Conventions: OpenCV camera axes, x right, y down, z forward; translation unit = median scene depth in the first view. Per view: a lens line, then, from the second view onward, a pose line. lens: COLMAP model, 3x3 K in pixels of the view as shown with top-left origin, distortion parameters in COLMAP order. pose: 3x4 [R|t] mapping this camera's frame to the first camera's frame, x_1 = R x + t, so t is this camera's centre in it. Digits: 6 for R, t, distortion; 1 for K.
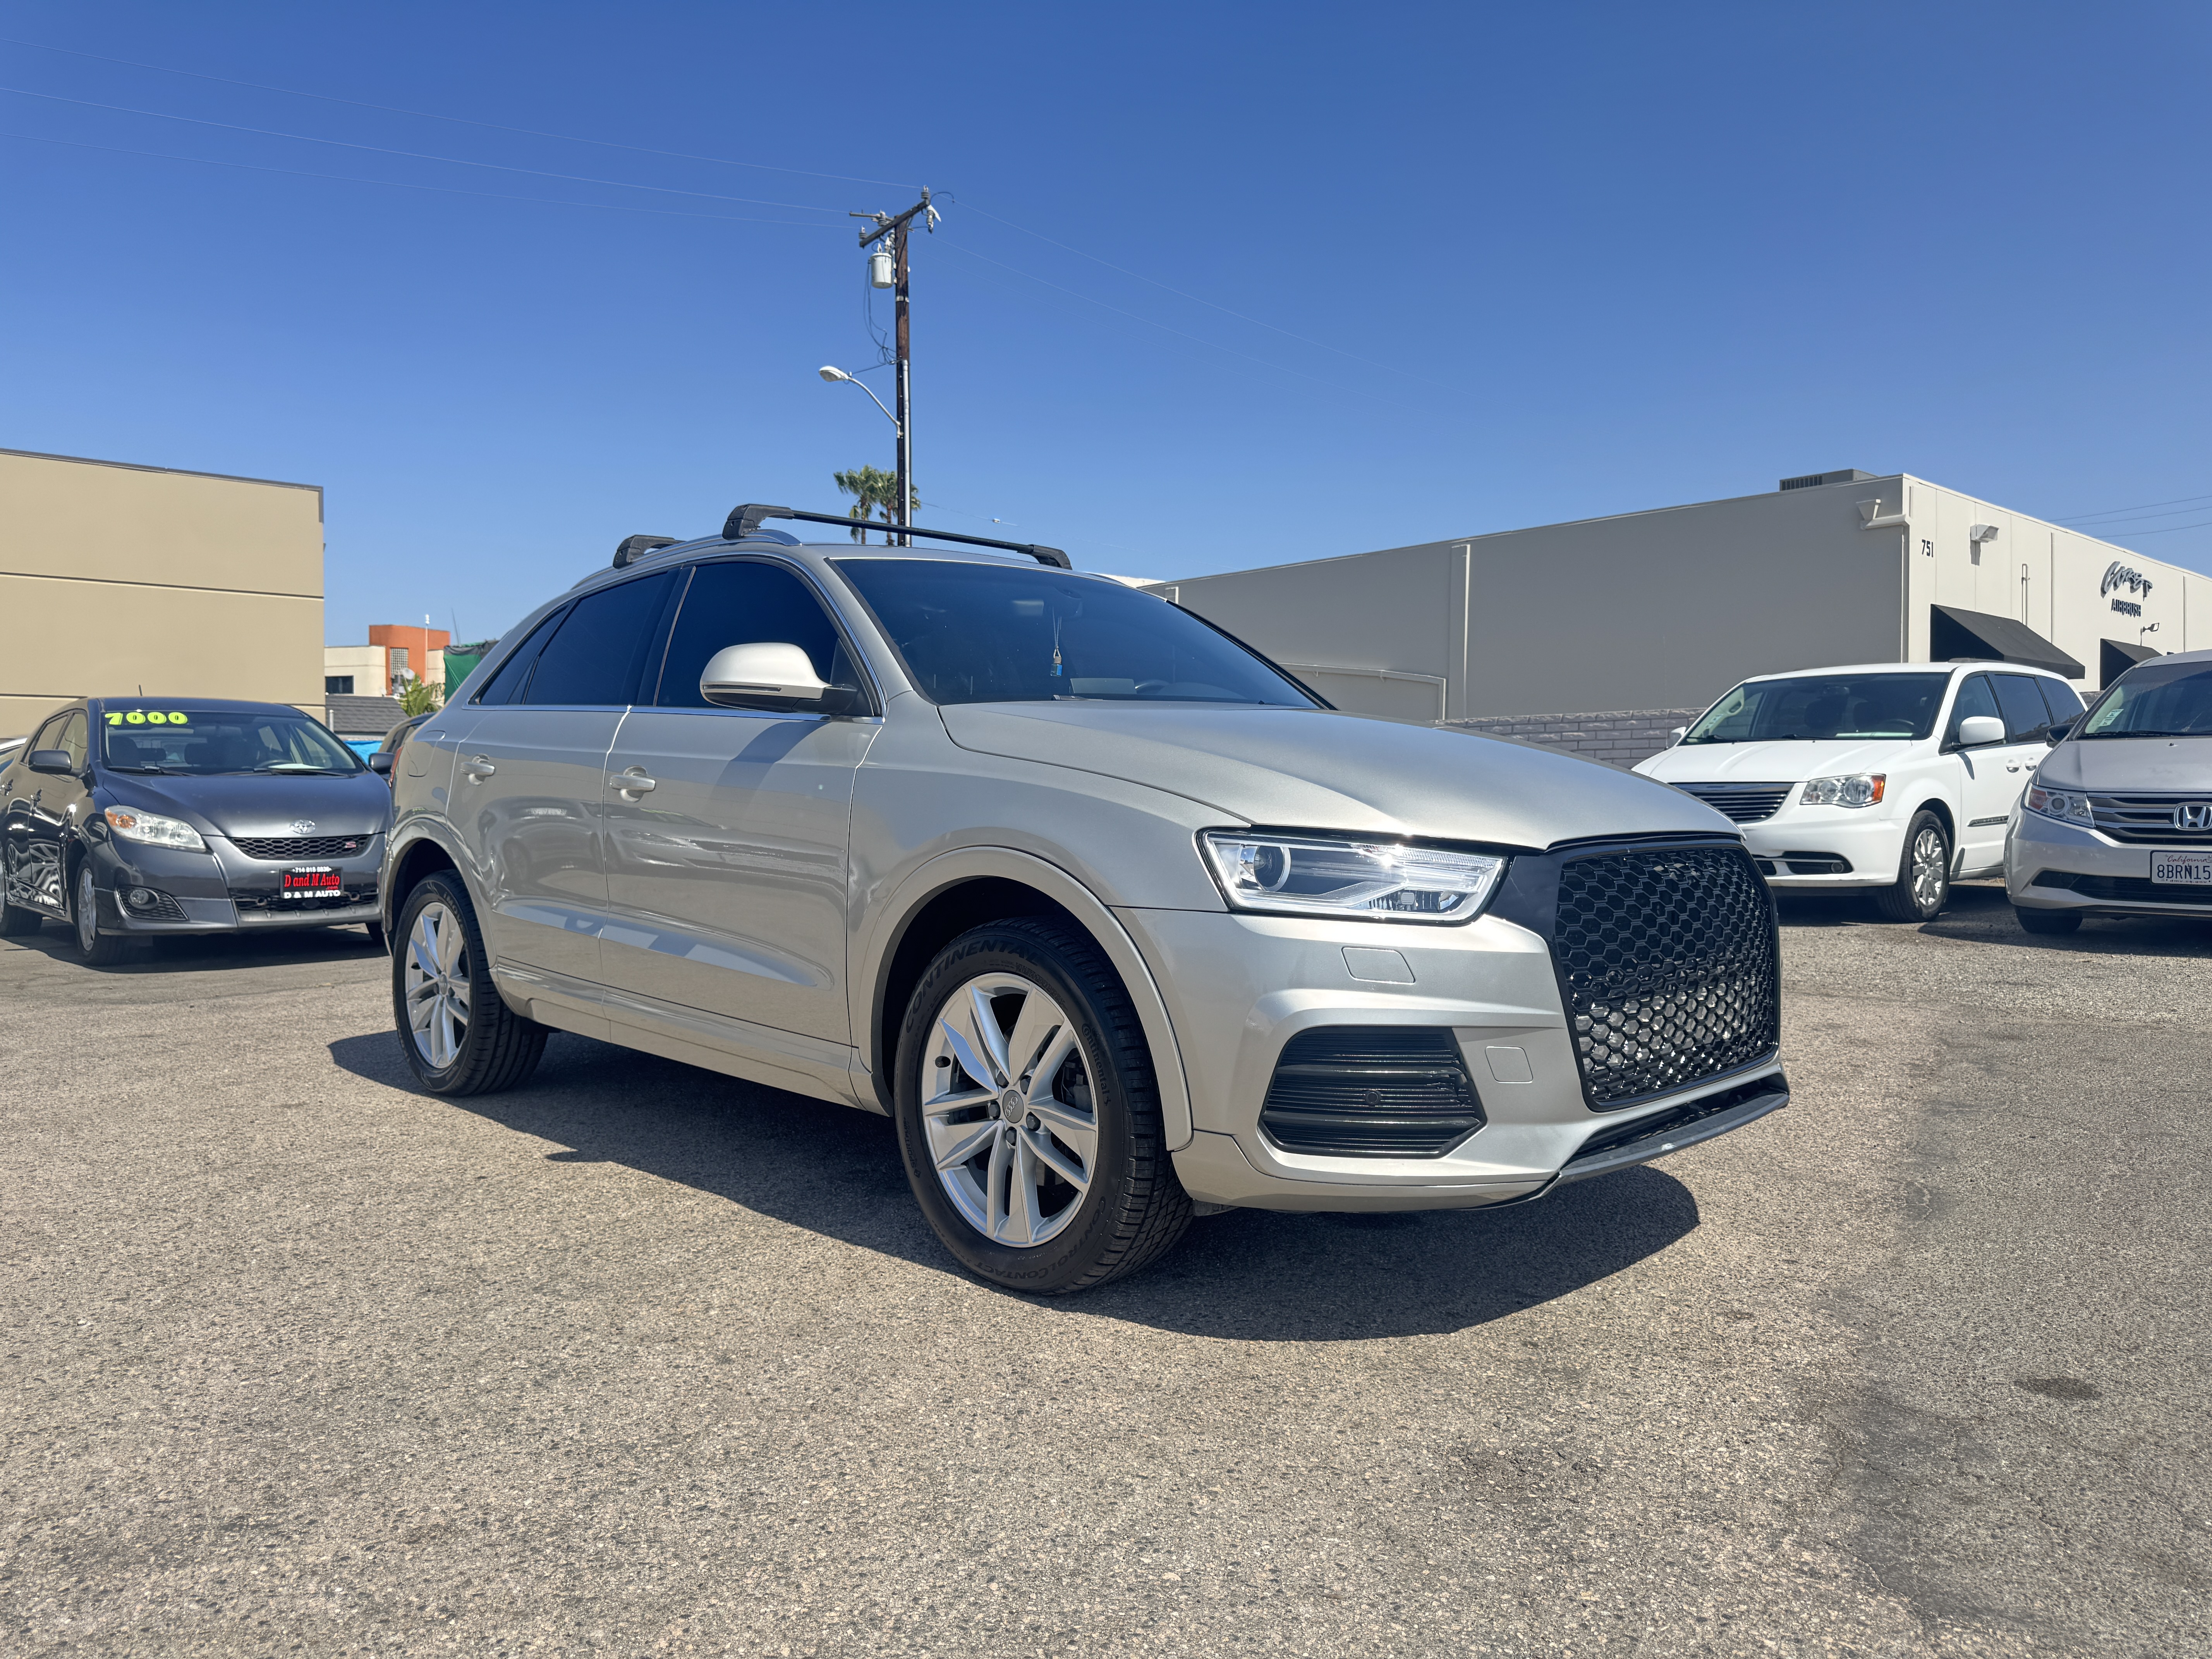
lens RADIAL K [[1555.4, 0, 1107.5], [0, 1555.4, 835.5], [0, 0, 1]] dist [0.028392, -0.036511]
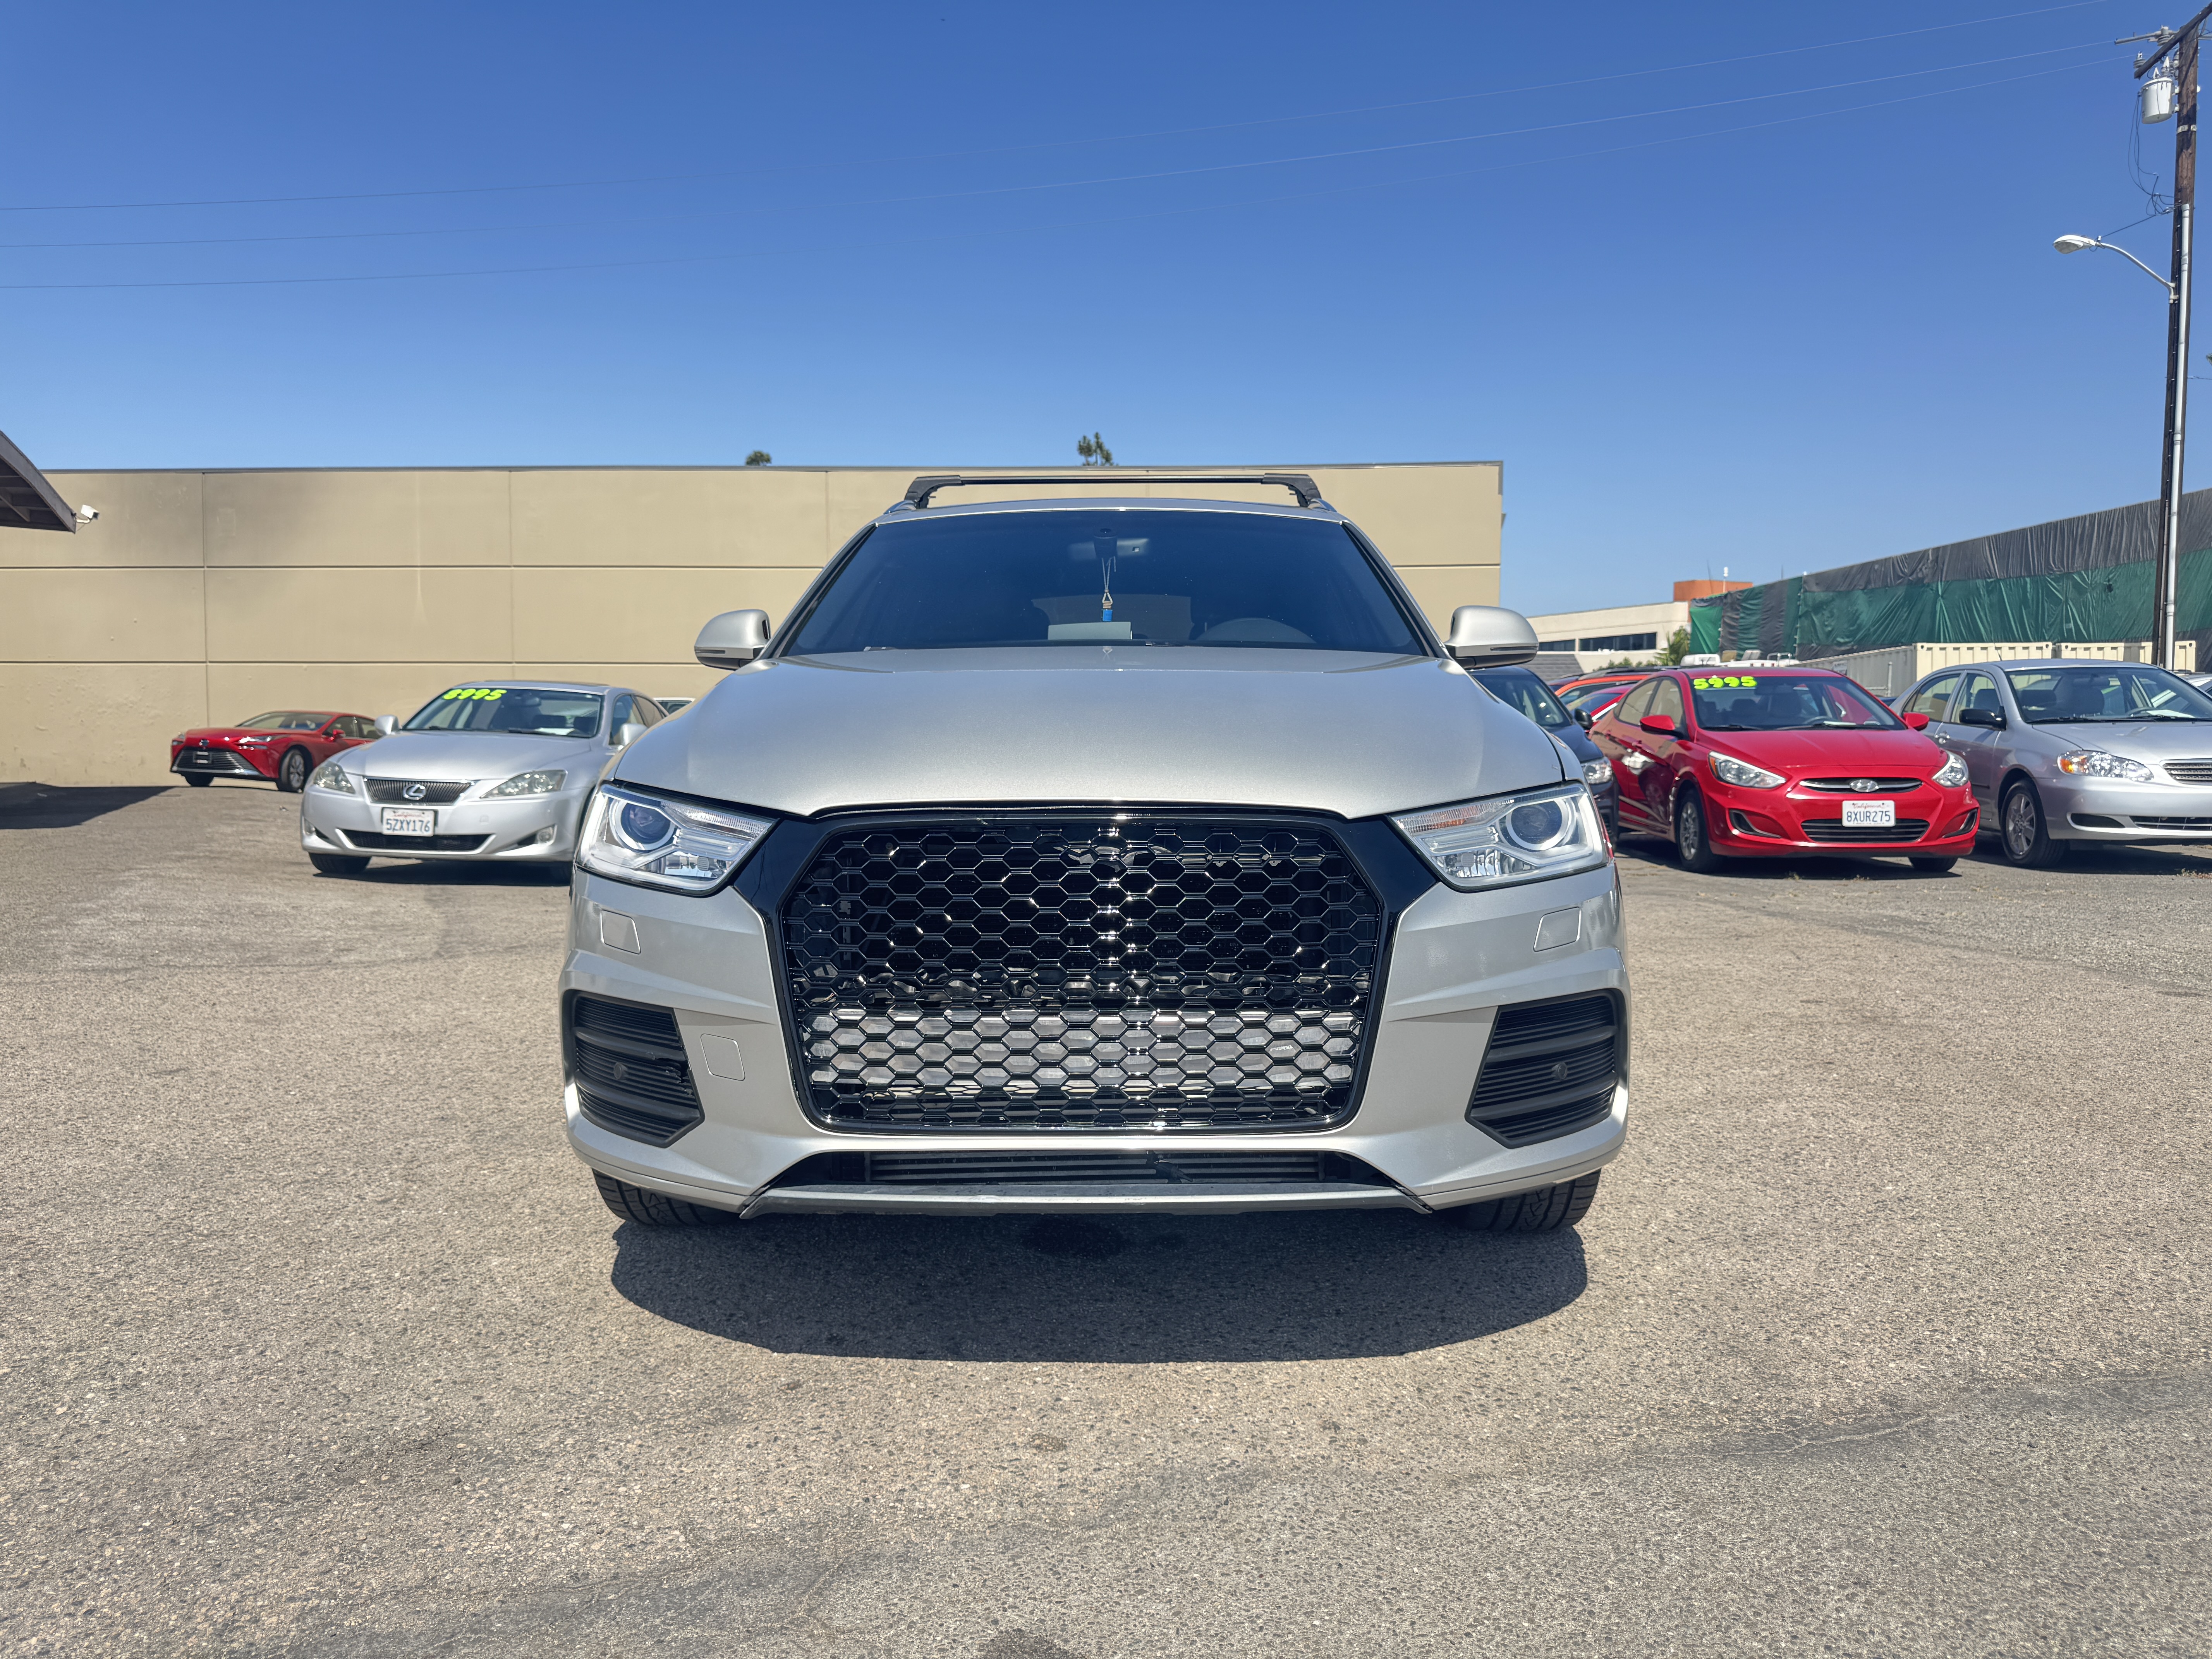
lens RADIAL K [[1555.4, 0, 1106.8], [0, 1555.4, 828.1], [0, 0, 1]] dist [0.028392, -0.036511]
pose [[0.694600, 0.039000, -0.718338, 0.844775], [-0.019712, 0.999186, 0.035187, -0.014593], [0.719126, -0.010281, 0.694804, 0.444805]]
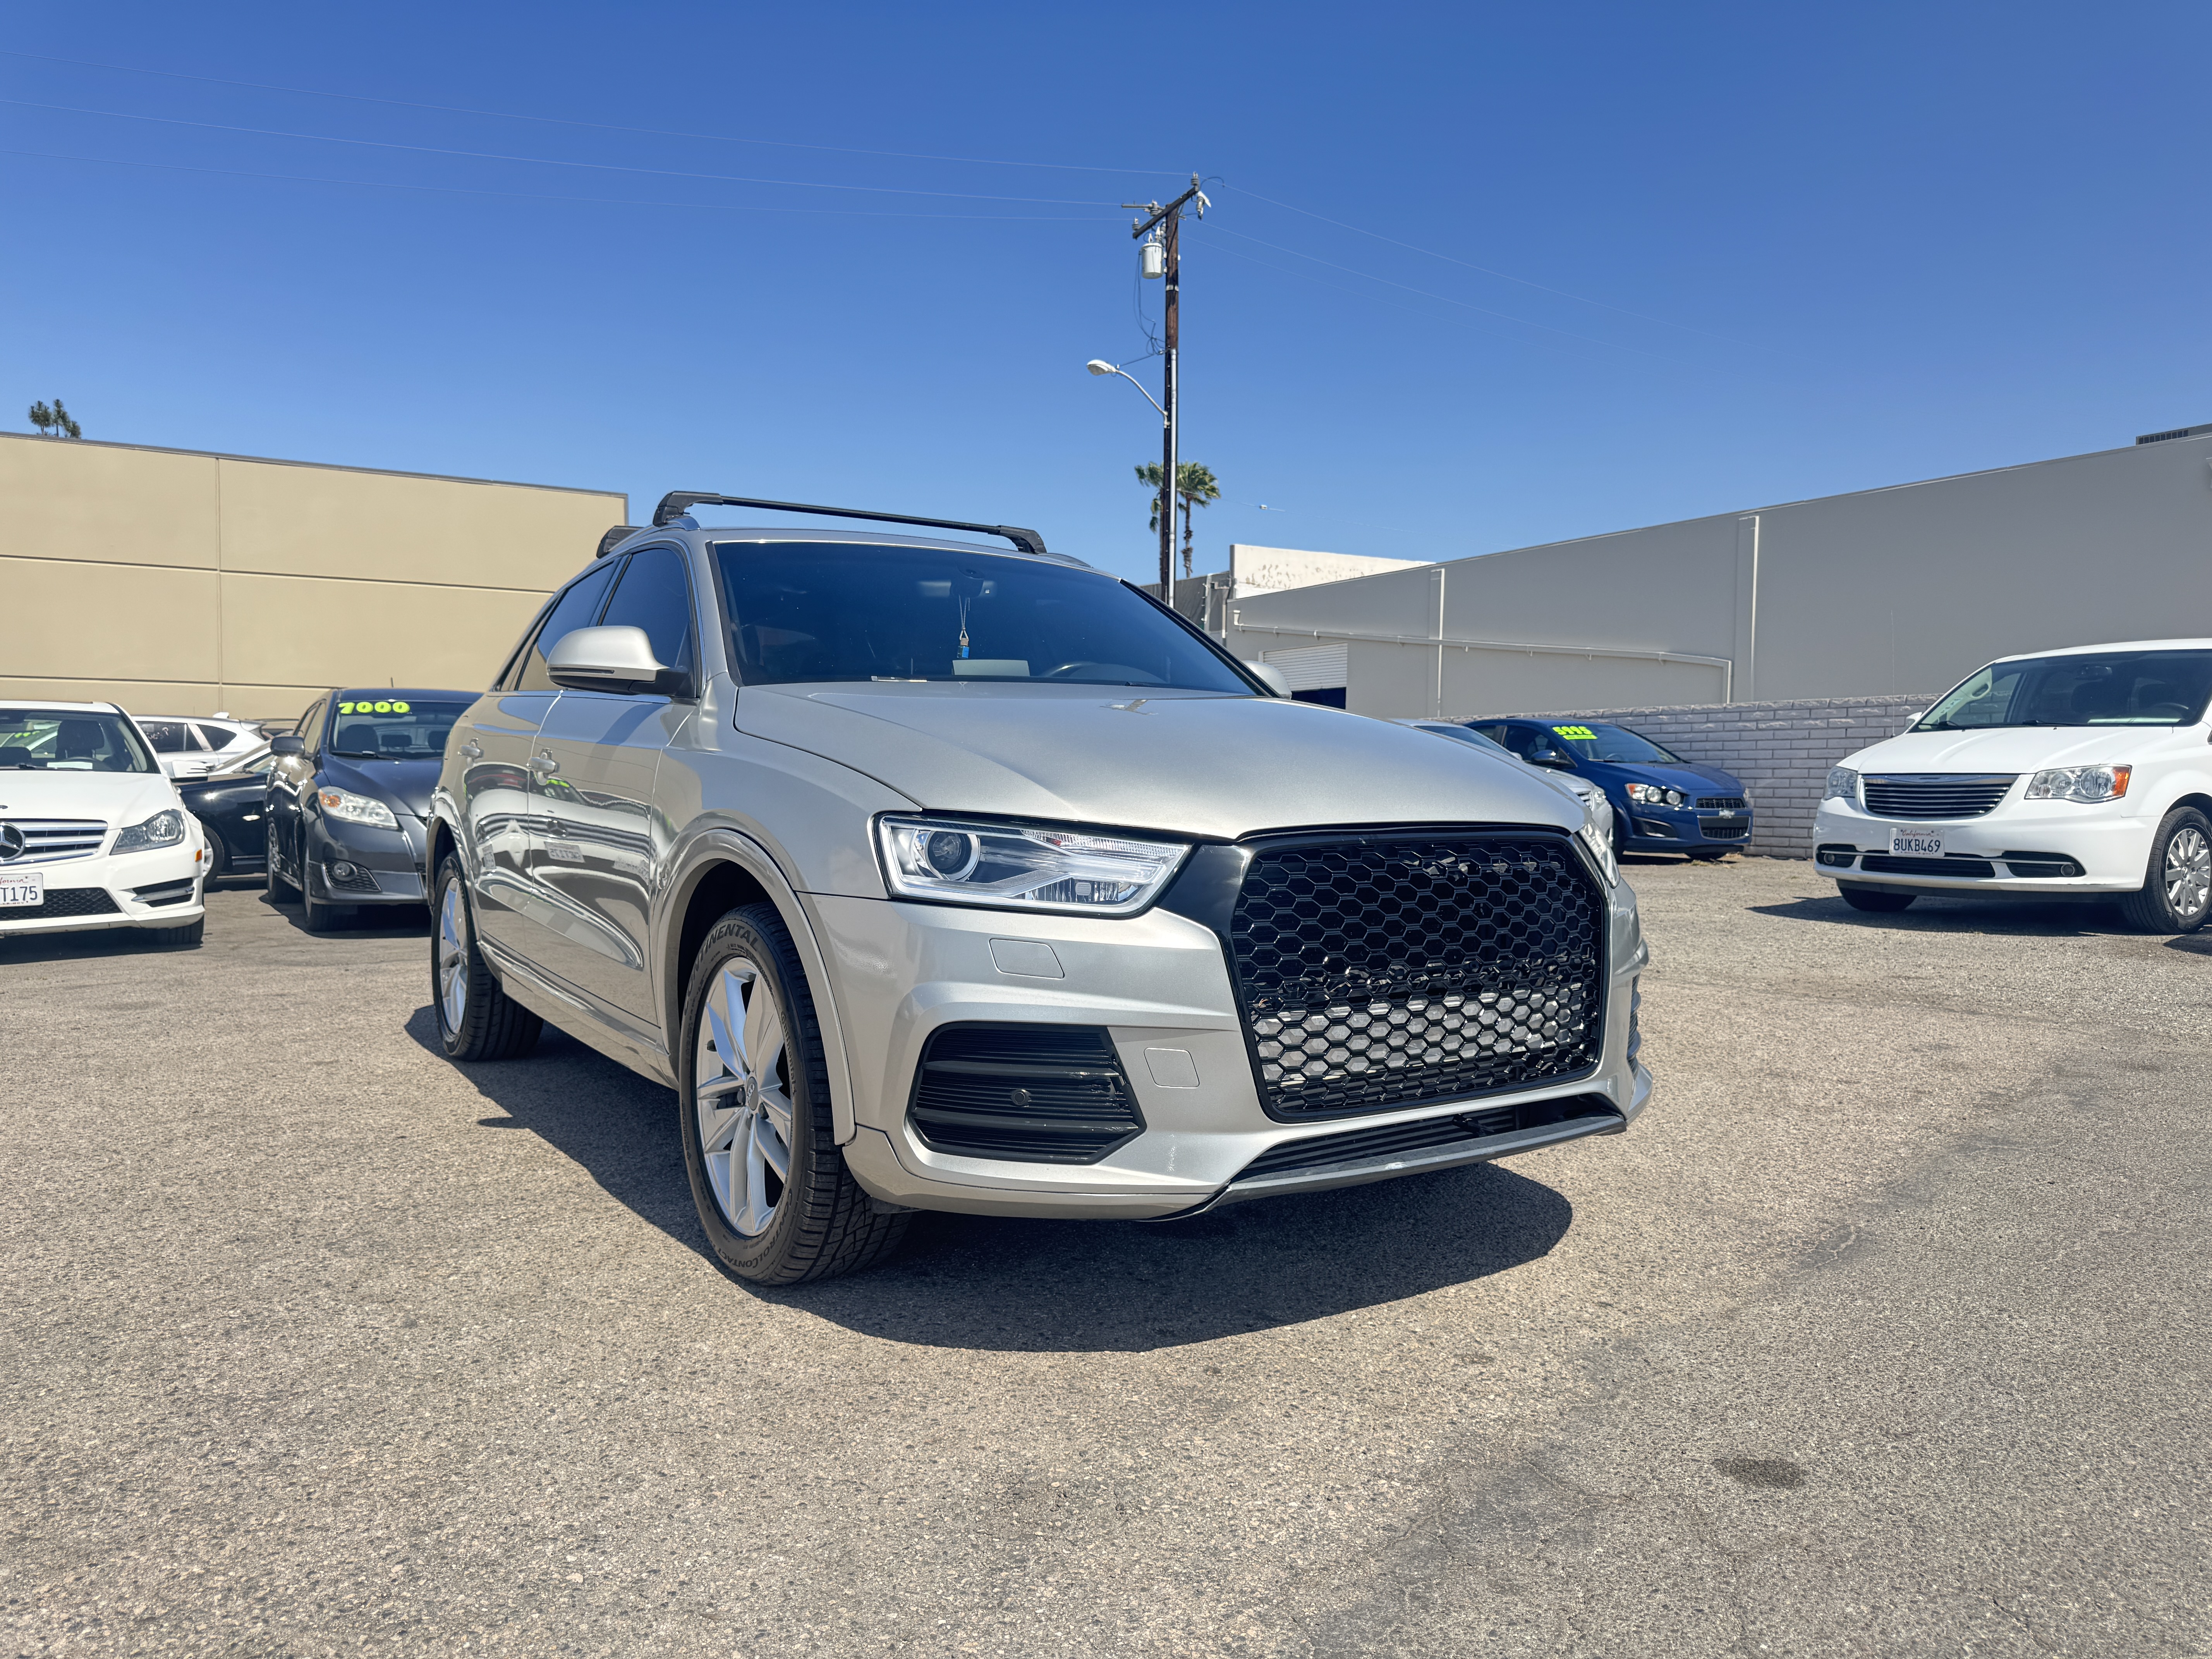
lens RADIAL K [[1555.4, 0, 1104.0], [0, 1555.4, 843.3], [0, 0, 1]] dist [0.028392, -0.036511]
pose [[0.980252, 0.013996, -0.197256, 0.325200], [-0.011683, 0.999849, 0.012888, 0.000724], [0.197407, -0.010329, 0.980267, 0.069313]]
